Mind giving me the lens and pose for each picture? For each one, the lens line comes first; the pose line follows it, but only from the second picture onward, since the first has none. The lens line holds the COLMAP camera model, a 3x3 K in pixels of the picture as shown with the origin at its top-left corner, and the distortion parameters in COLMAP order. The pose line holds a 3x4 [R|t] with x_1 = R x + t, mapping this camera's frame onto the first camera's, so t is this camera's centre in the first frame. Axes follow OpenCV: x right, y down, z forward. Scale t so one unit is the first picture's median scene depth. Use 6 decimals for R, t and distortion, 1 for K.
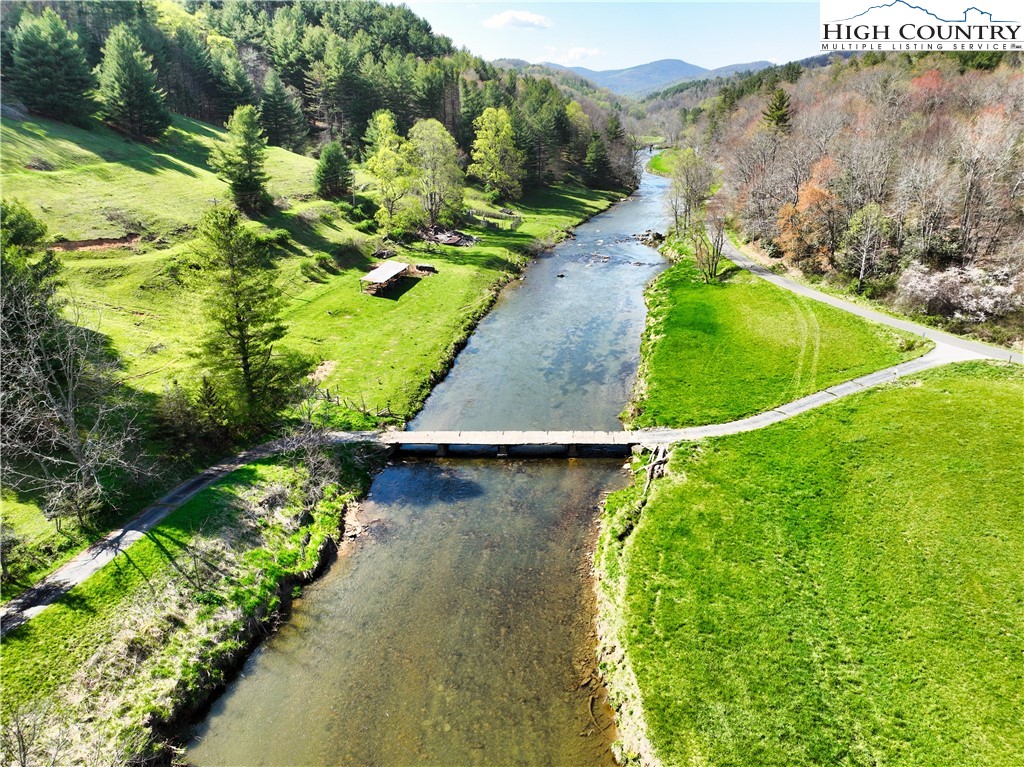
lens RADIAL K [[740.7, 0, 519.1], [0, 740.7, 384.9], [0, 0, 1]] dist [-0.001433, 0.022772]
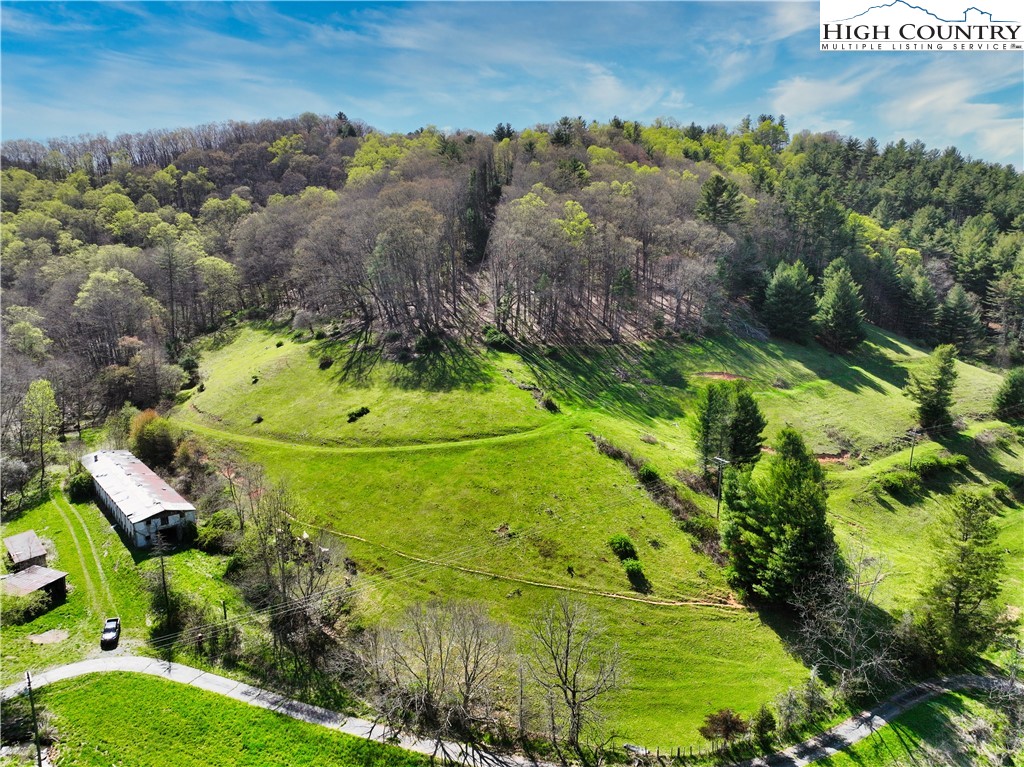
lens RADIAL K [[740.7, 0, 519.1], [0, 740.7, 384.9], [0, 0, 1]] dist [-0.001433, 0.022772]
pose [[0.717009, 0.132358, -0.684383, -0.045081], [-0.247593, 0.966144, -0.072547, -0.065567], [0.651610, 0.221465, 0.725505, -0.286445]]
